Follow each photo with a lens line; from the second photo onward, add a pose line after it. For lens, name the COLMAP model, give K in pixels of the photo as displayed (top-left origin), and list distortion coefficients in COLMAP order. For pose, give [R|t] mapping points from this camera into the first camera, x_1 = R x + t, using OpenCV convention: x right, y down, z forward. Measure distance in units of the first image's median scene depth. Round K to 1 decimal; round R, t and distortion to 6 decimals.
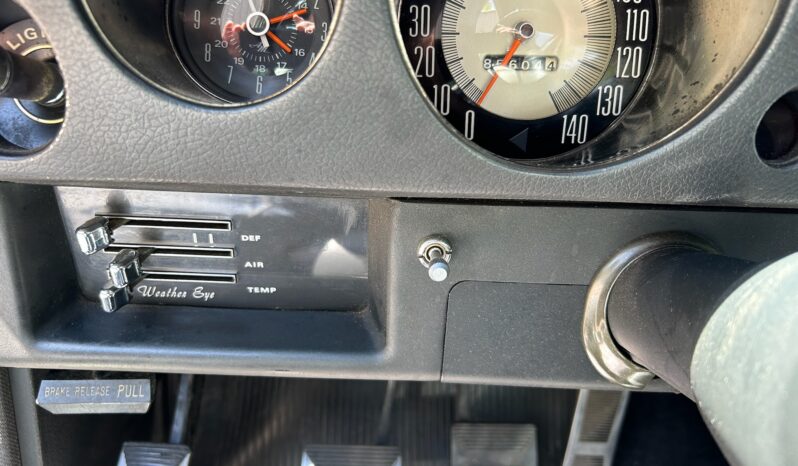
lens RADIAL K [[652.3, 0, 399.0], [0, 652.3, 233.0], [0, 0, 1]] dist [0.064481, -0.107997]
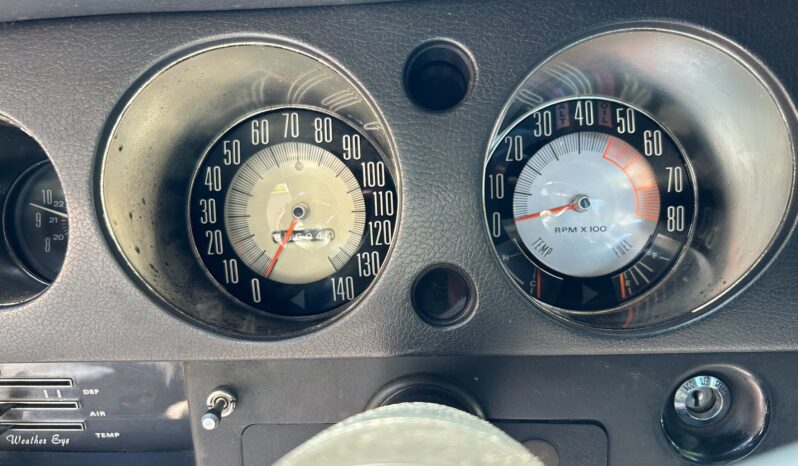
lens RADIAL K [[652.3, 0, 399.0], [0, 652.3, 233.0], [0, 0, 1]] dist [0.064481, -0.107997]
pose [[0.995704, -0.060598, -0.070012, 0.458814], [0.049467, 0.987292, -0.151022, -0.073215], [0.078274, 0.146910, 0.986048, -0.187185]]
